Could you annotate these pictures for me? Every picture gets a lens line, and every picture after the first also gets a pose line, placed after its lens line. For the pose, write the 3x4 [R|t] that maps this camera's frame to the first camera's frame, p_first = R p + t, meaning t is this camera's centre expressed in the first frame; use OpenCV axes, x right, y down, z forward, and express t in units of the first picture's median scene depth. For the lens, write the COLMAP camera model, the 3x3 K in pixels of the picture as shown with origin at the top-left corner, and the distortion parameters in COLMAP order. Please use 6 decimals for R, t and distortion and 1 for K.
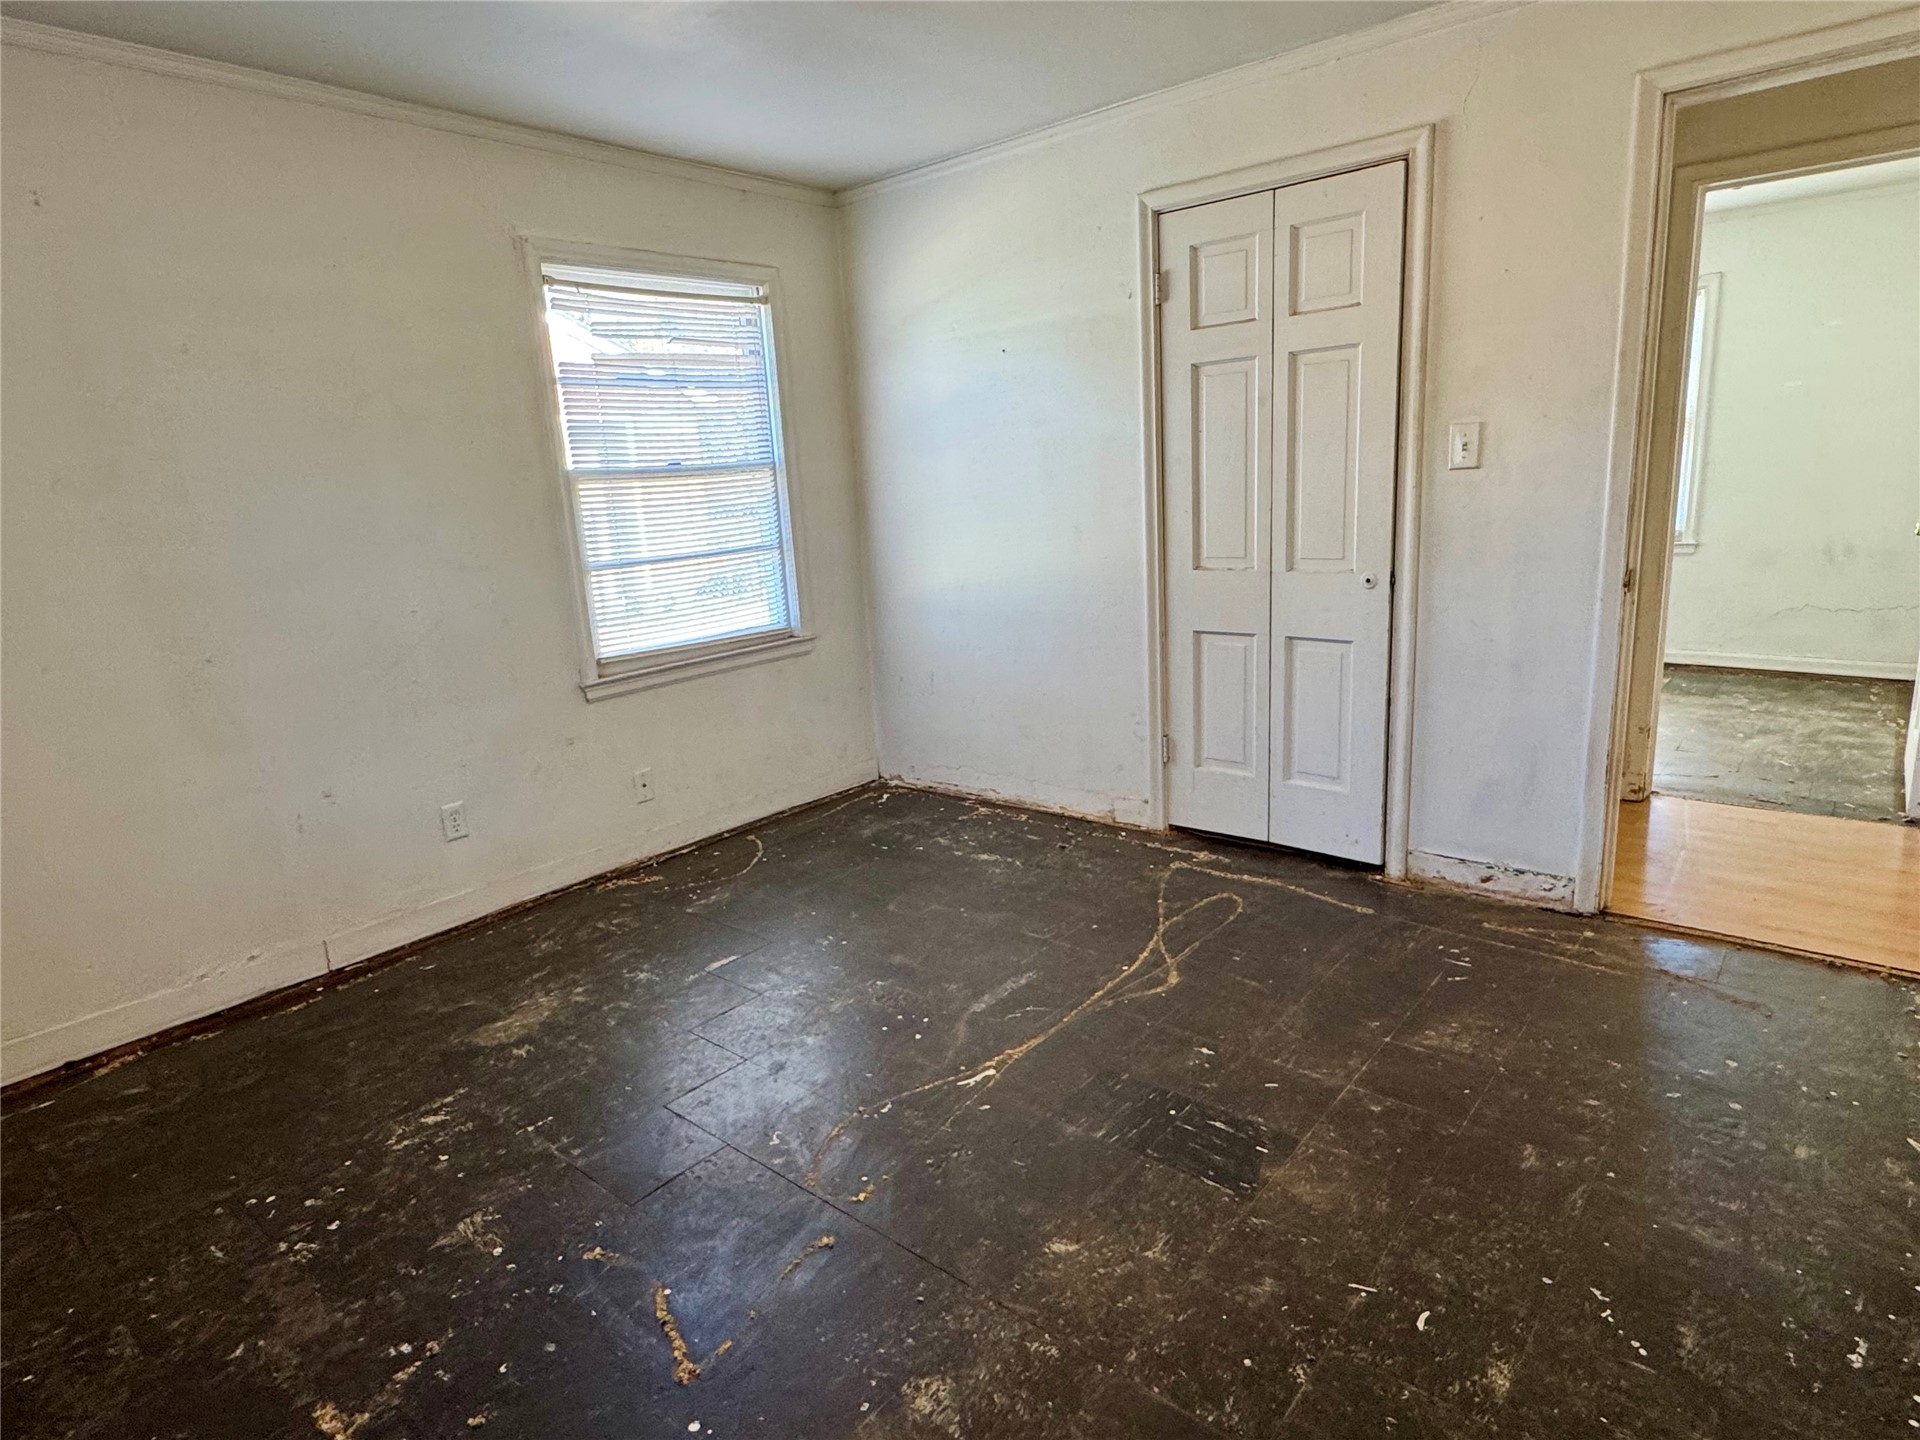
lens RADIAL K [[1067.8, 0, 956.4], [0, 1067.8, 719.0], [0, 0, 1]] dist [-0.004367, 0.000801]
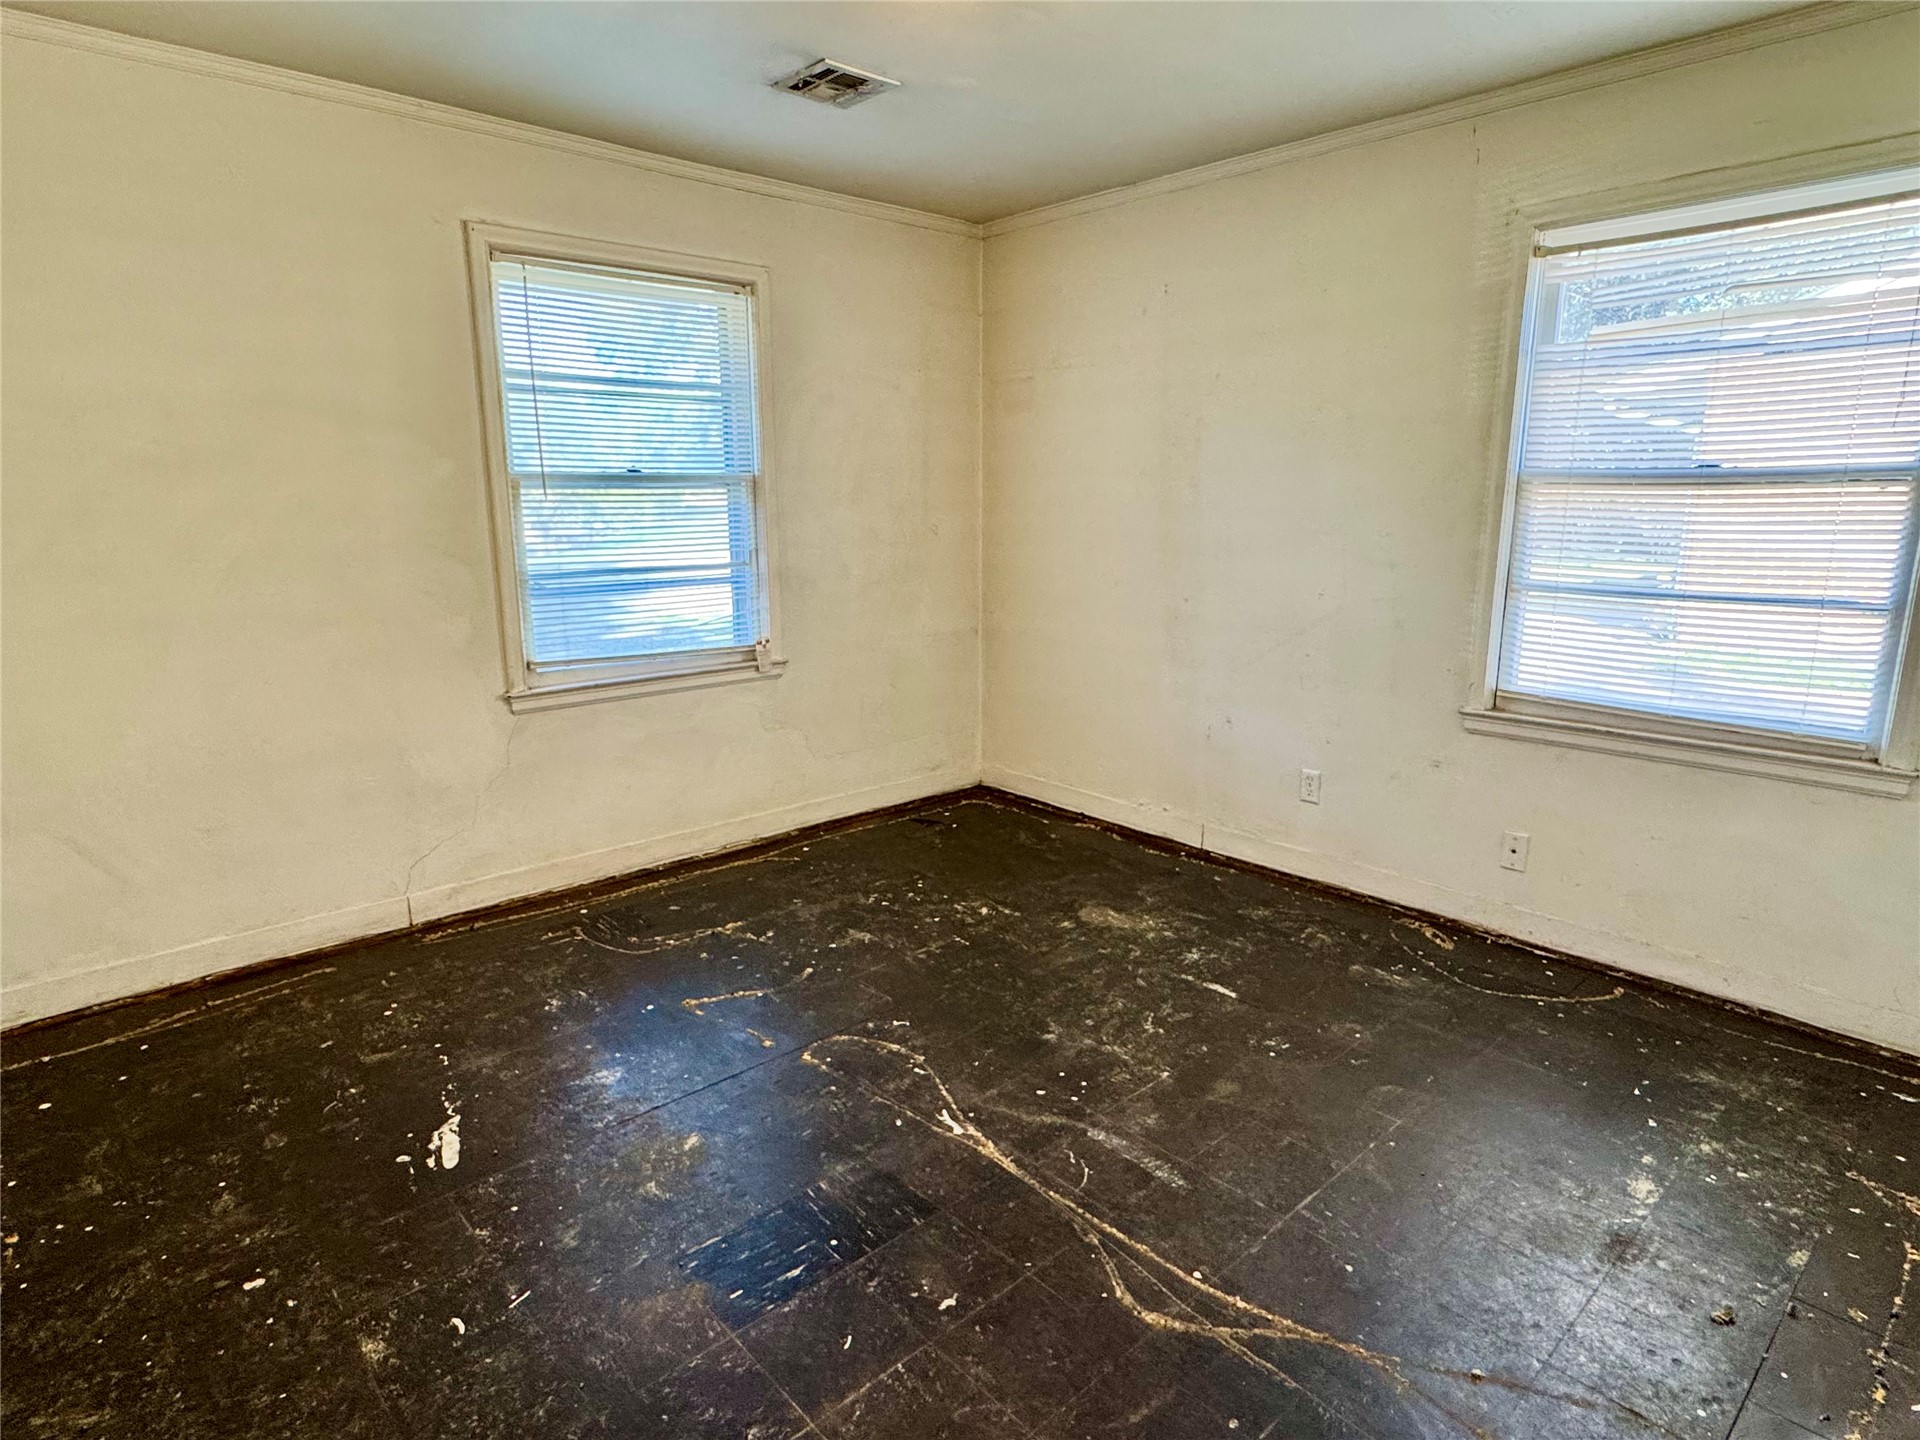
lens RADIAL K [[1067.8, 0, 956.4], [0, 1067.8, 719.0], [0, 0, 1]] dist [-0.004367, 0.000801]
pose [[-0.131944, 0.267625, -0.954446, 0.646334], [-0.209159, 0.933669, 0.290714, -0.224779], [0.968939, 0.237989, -0.067216, 0.738302]]
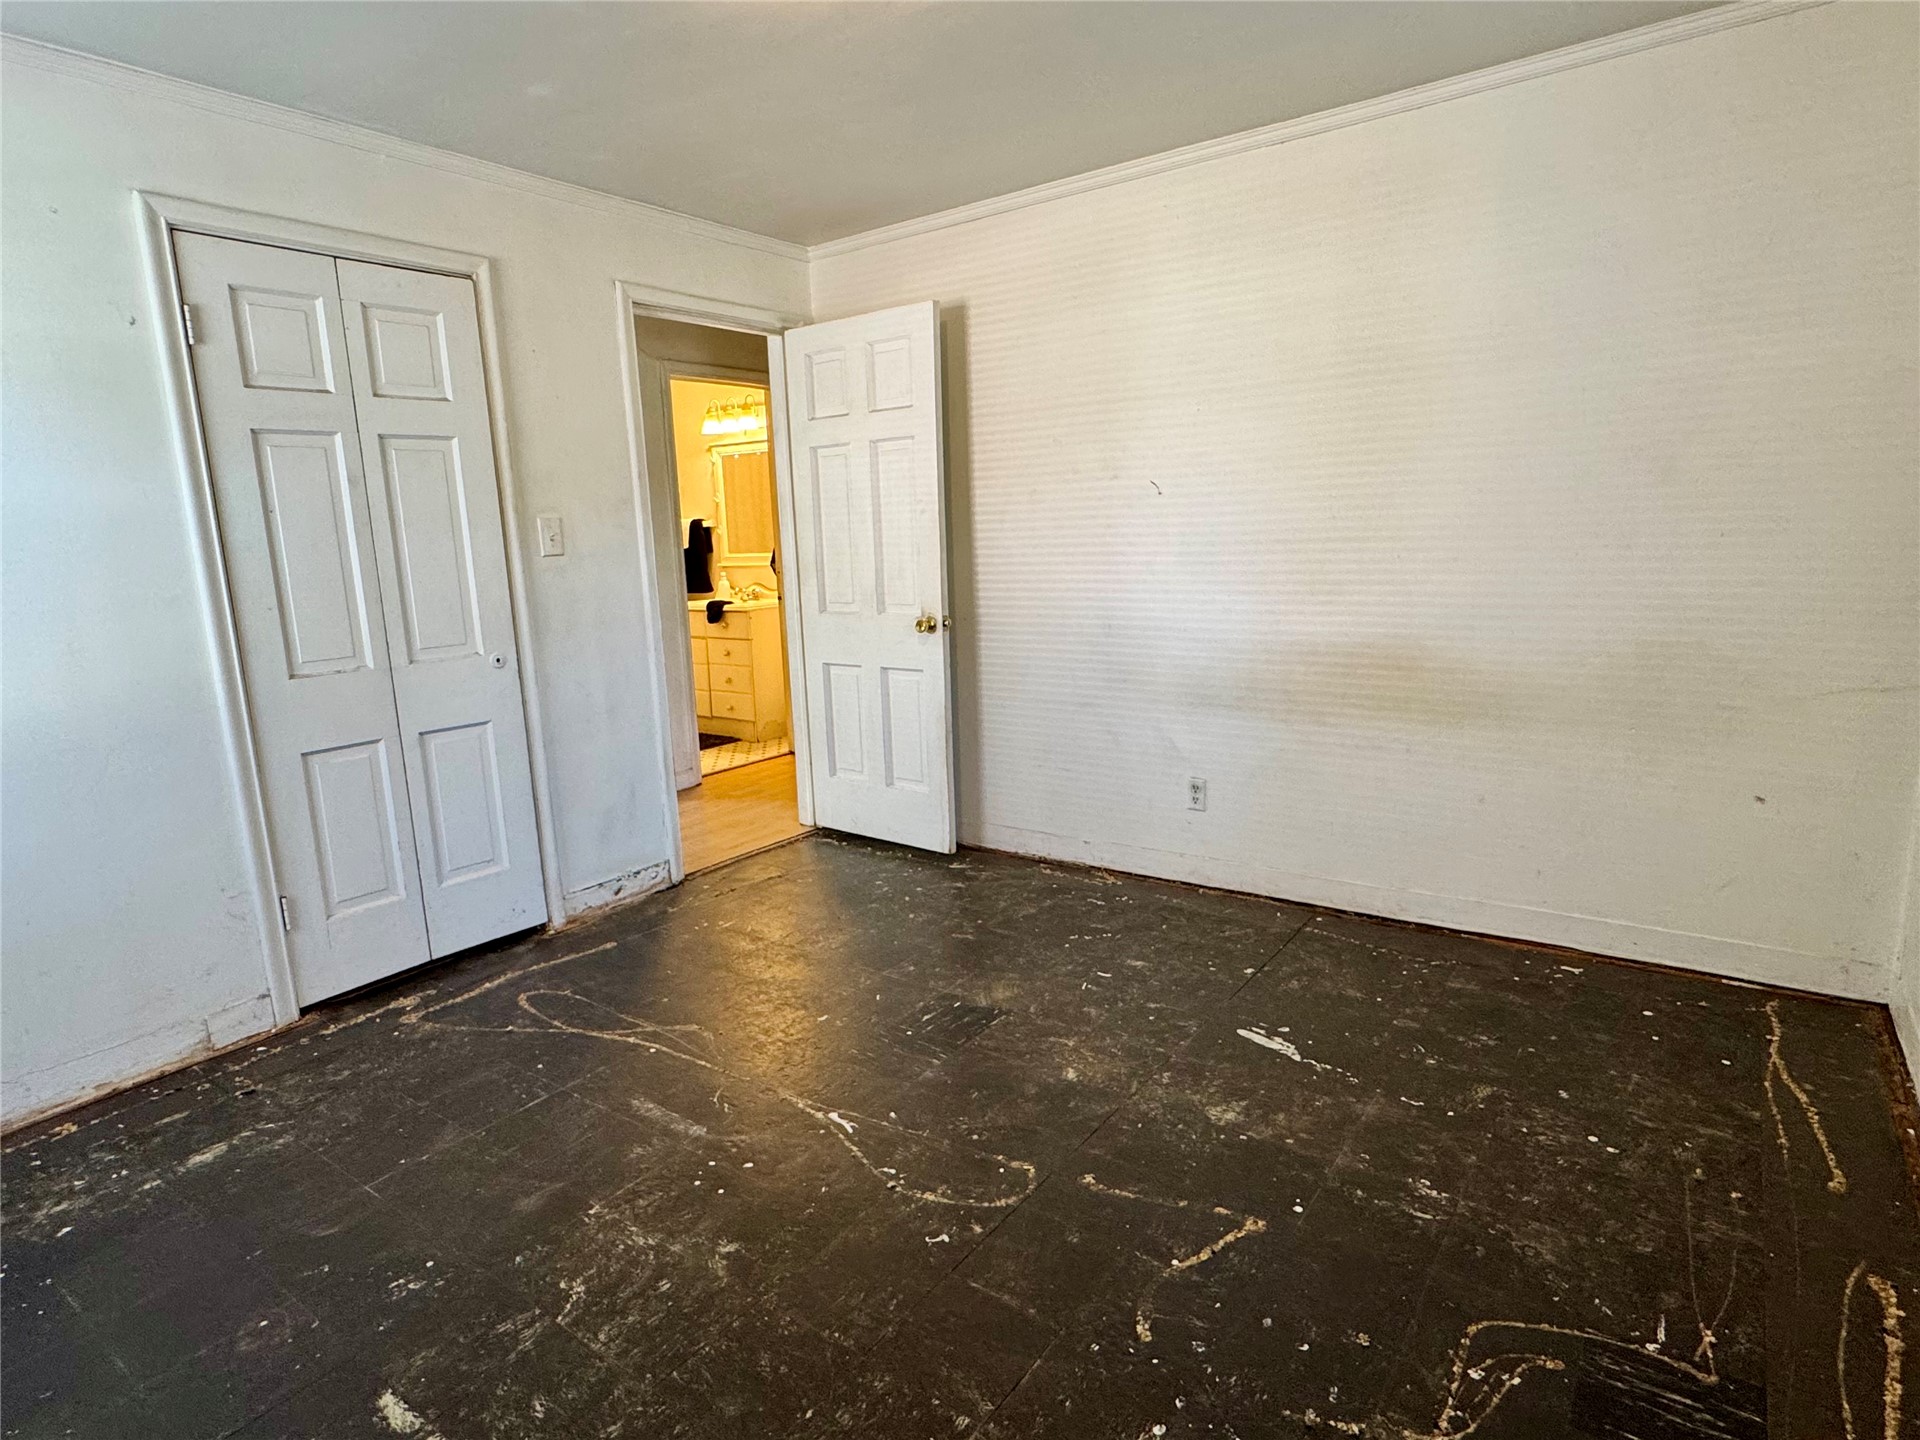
lens RADIAL K [[1054.7, 0, 960.0], [0, 1054.7, 720.0], [0, 0, 1]] dist [-0.003791, -0.000411]
pose [[-0.077846, -0.123588, 0.989275, -0.690572], [0.263844, 0.954353, 0.139987, -0.099591], [-0.961419, 0.271912, -0.041685, 0.625338]]
